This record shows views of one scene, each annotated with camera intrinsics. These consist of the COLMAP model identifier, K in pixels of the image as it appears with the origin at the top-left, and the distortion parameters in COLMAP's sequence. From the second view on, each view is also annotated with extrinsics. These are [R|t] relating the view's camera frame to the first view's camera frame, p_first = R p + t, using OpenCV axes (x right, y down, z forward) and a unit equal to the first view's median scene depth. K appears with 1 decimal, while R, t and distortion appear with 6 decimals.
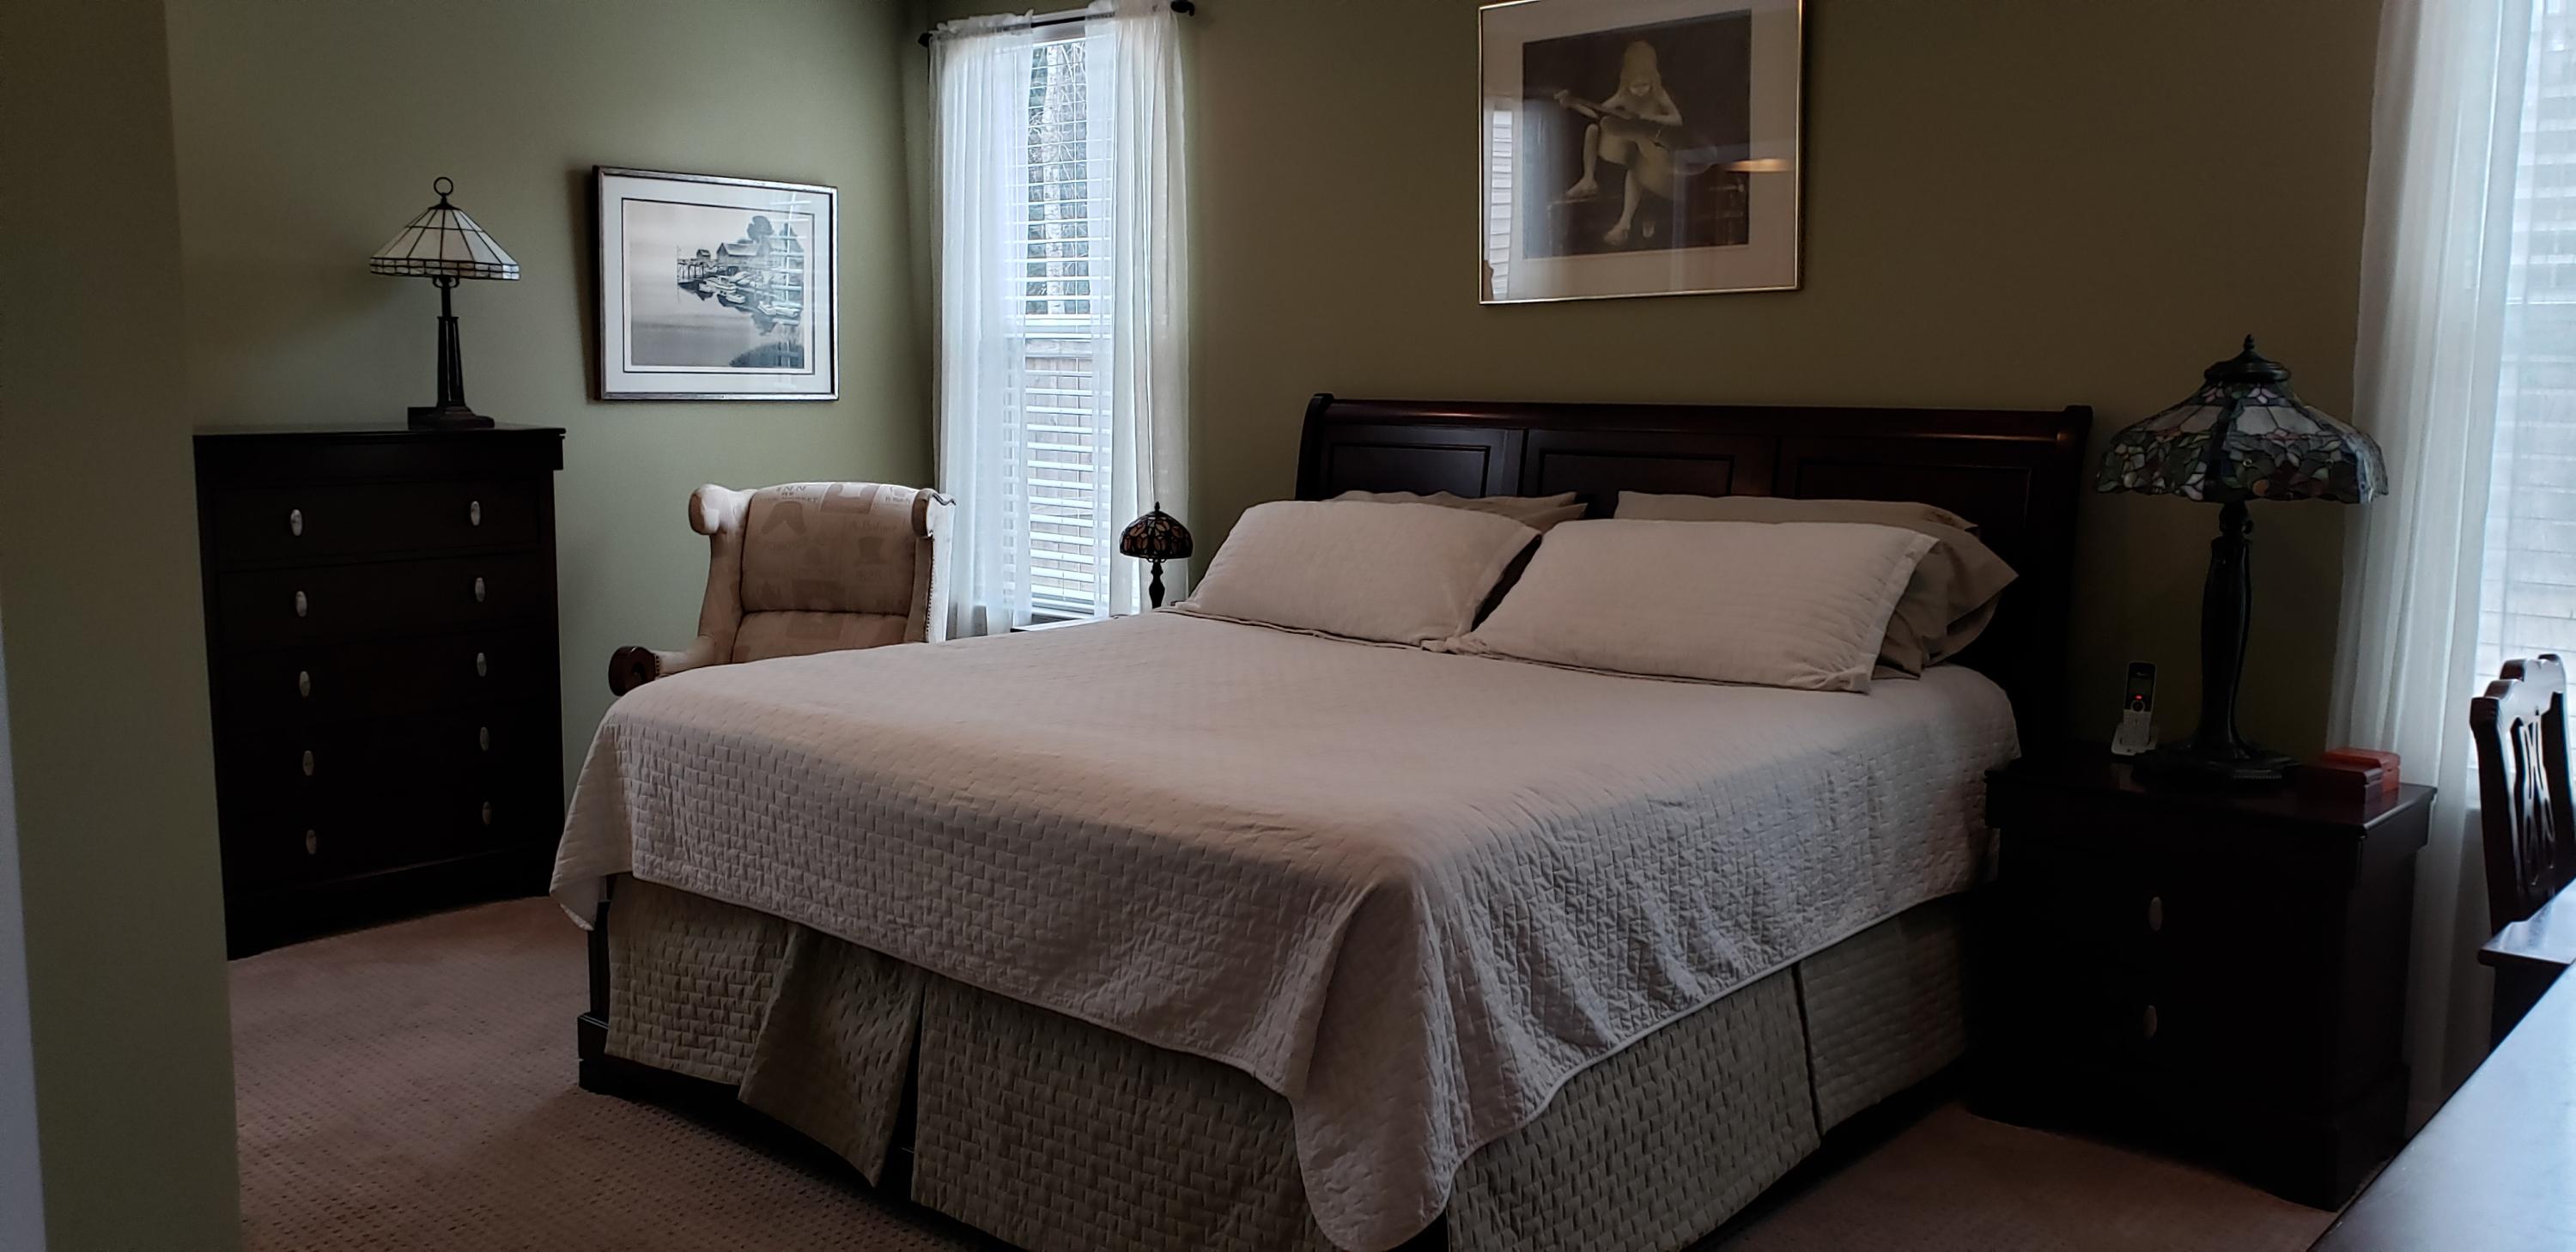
lens RADIAL K [[1997.2, 0, 1295.0], [0, 1997.2, 645.3], [0, 0, 1]] dist [0.060935, -0.083889]
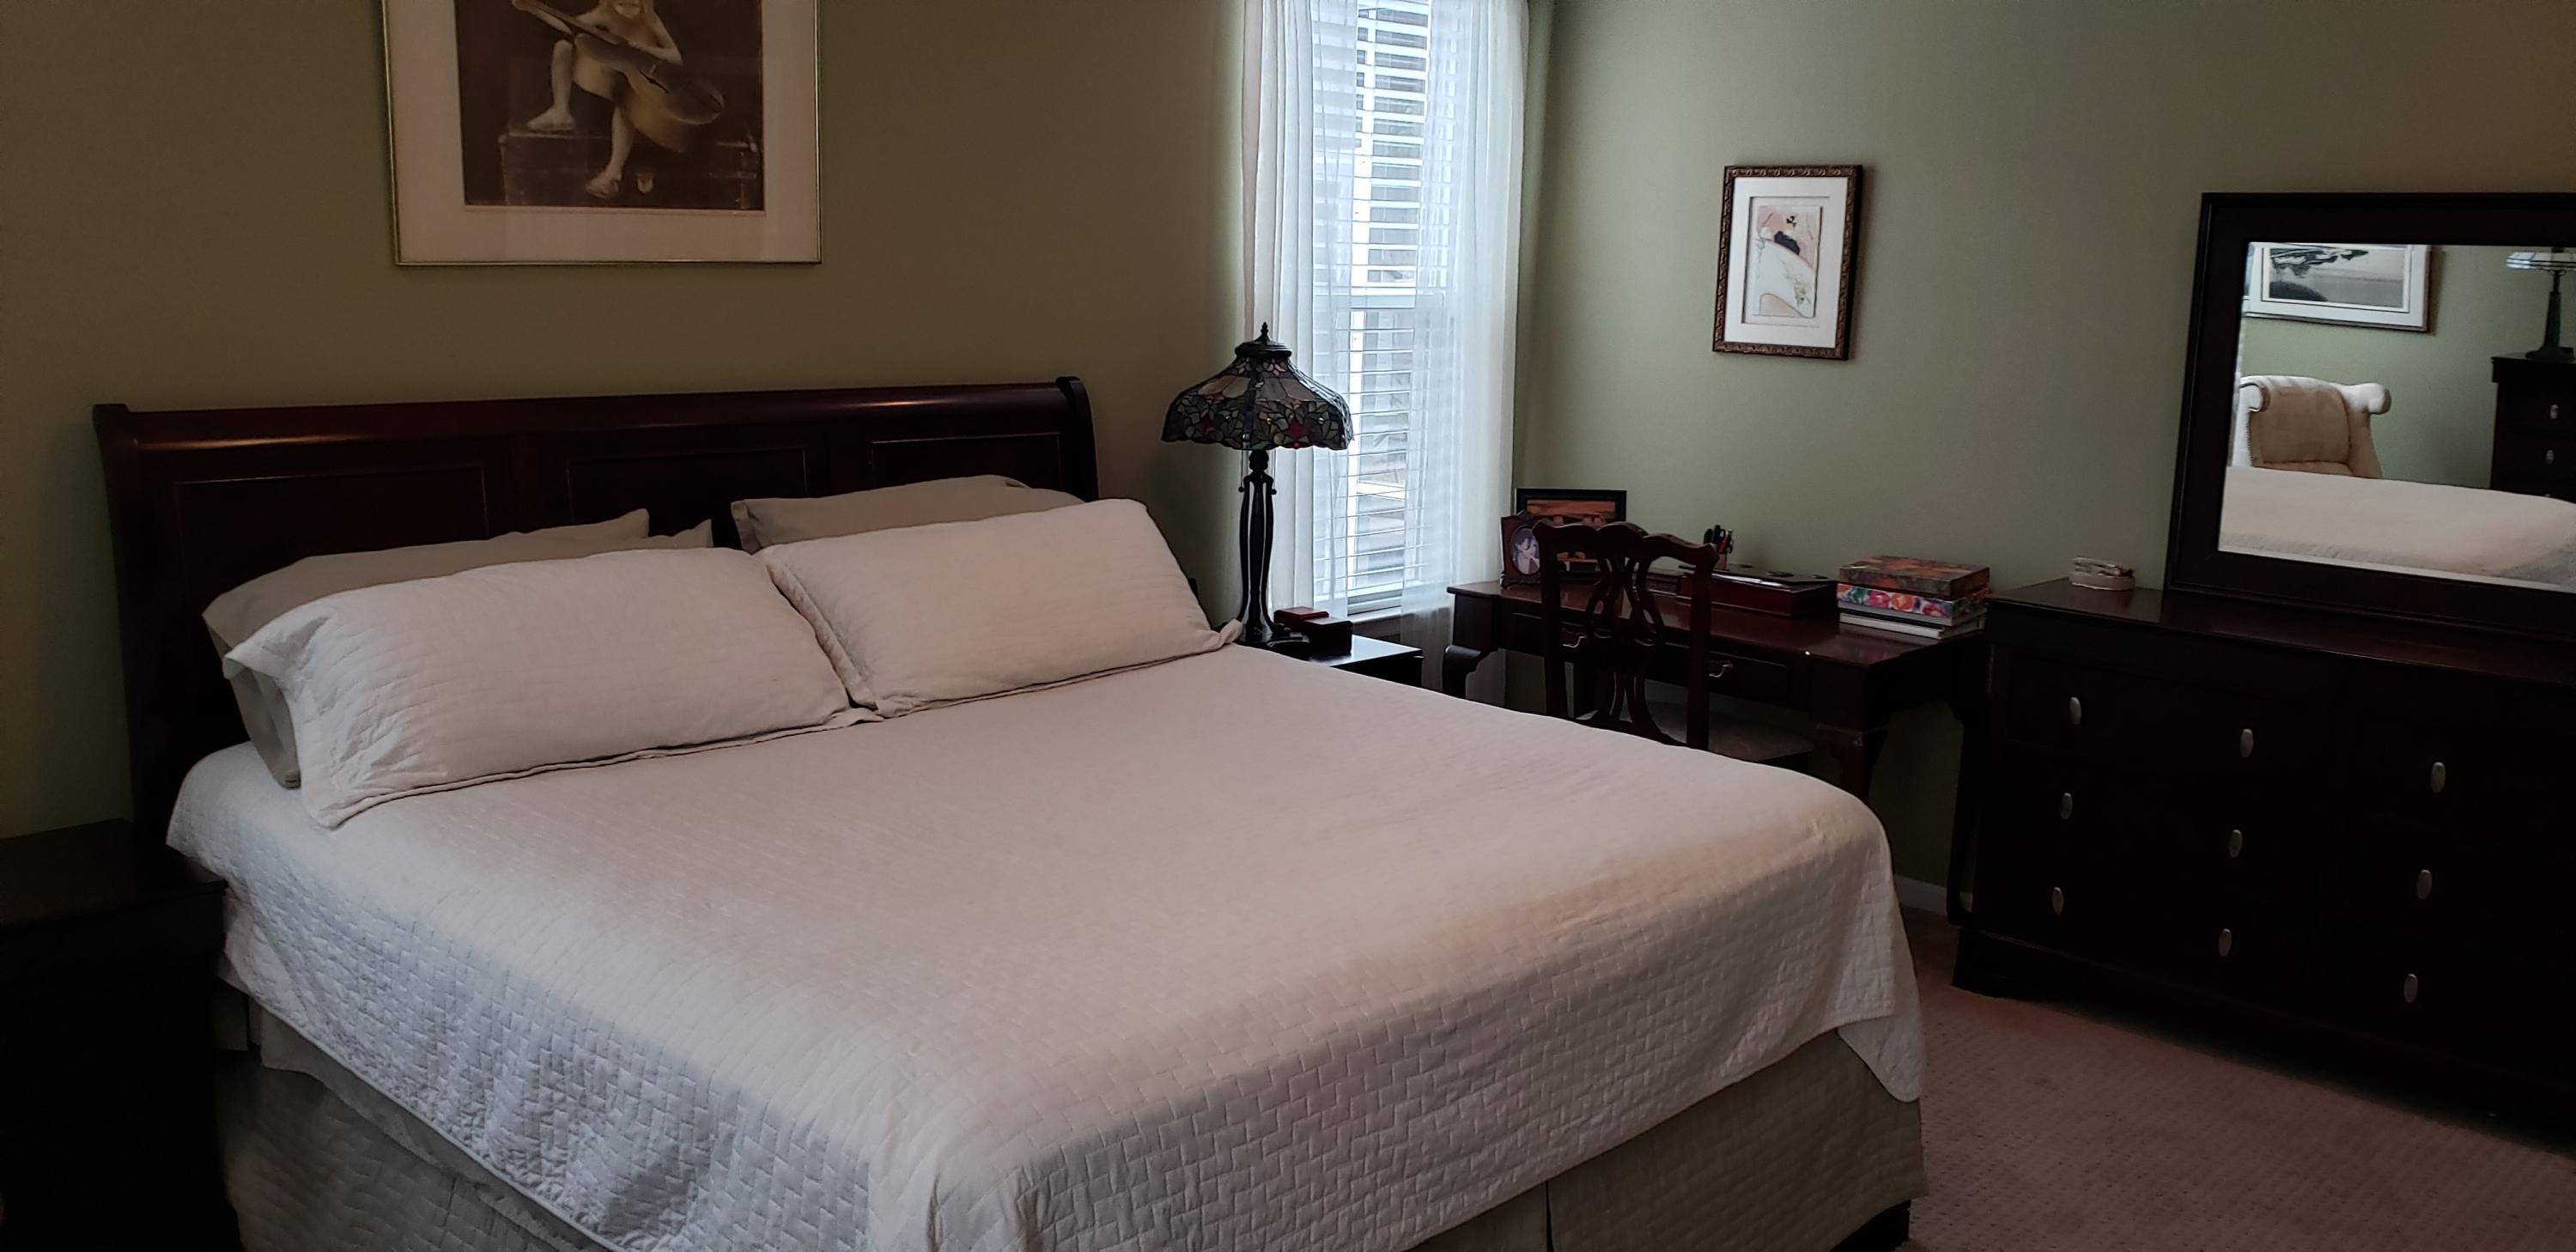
lens RADIAL K [[1997.2, 0, 1295.5], [0, 1997.2, 604.9], [0, 0, 1]] dist [0.060935, -0.083889]
pose [[0.028522, -0.191058, 0.981164, -0.667427], [0.100714, 0.977118, 0.187343, -0.166549], [-0.994506, 0.093474, 0.047112, 0.714372]]
